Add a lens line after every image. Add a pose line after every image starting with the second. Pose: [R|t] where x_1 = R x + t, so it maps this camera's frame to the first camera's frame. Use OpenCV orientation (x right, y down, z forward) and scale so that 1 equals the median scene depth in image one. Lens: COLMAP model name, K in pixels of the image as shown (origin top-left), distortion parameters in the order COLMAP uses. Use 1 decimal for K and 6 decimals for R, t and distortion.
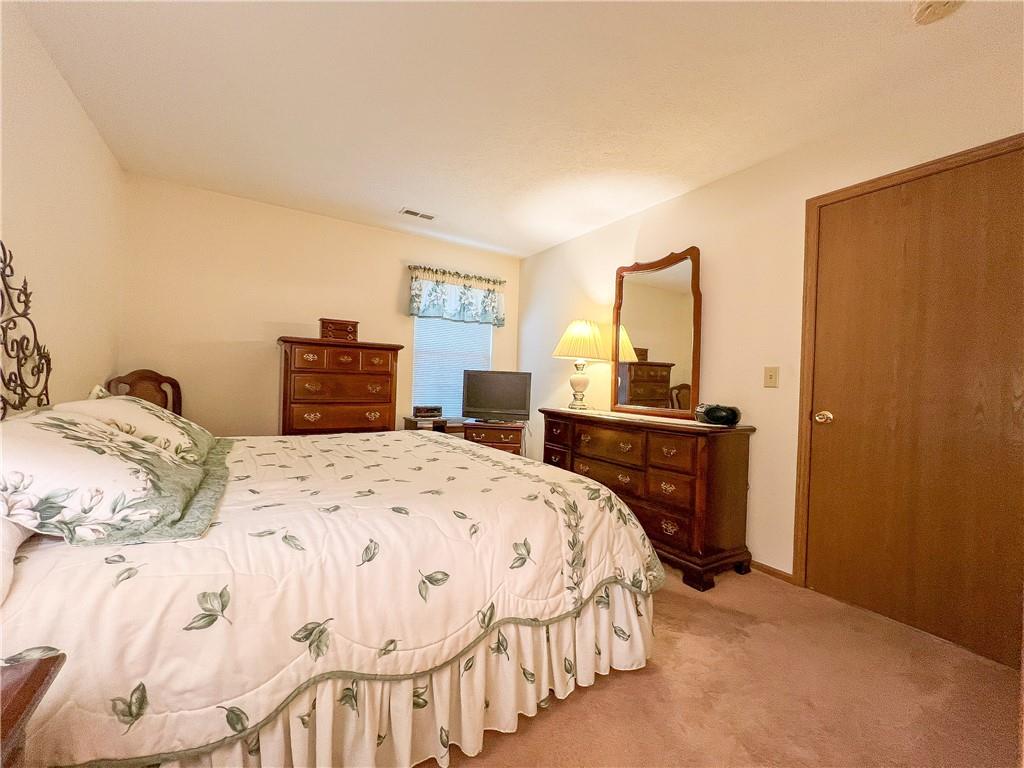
lens RADIAL K [[409.7, 0, 508.5], [0, 409.7, 386.2], [0, 0, 1]] dist [-0.004063, -0.000135]
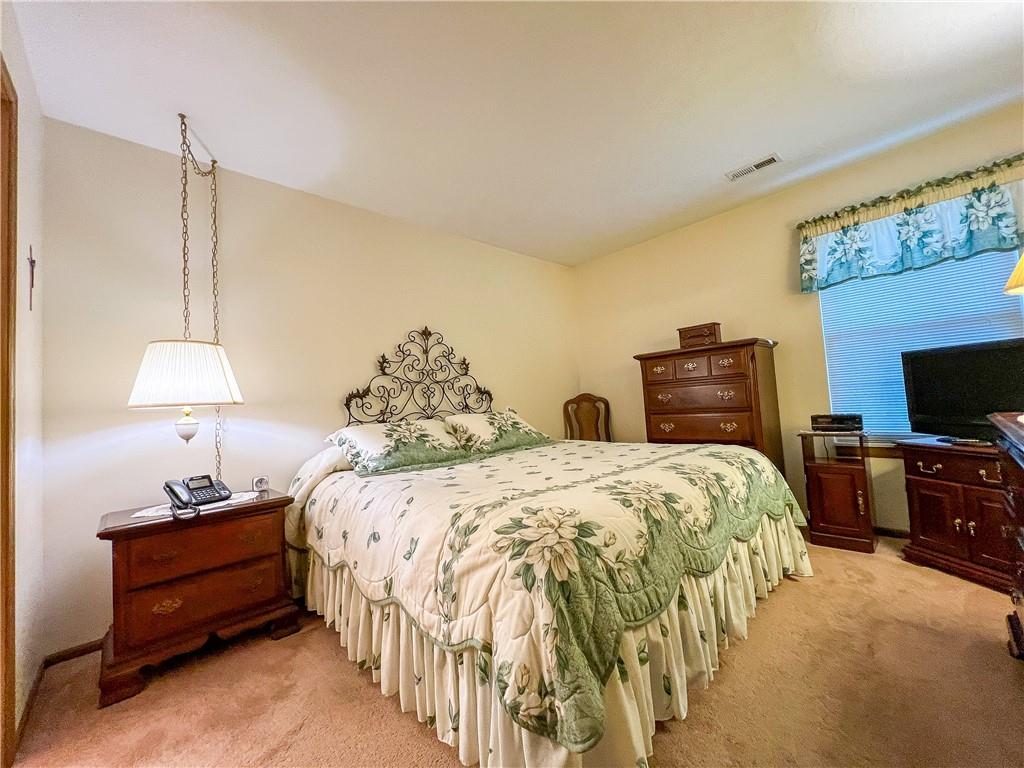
lens RADIAL K [[409.7, 0, 506.3], [0, 409.7, 380.8], [0, 0, 1]] dist [-0.004063, -0.000135]
pose [[0.175729, -0.101267, -0.979216, 0.407553], [0.053461, 0.994209, -0.093223, 0.029524], [0.982986, -0.035968, 0.180125, 0.372534]]
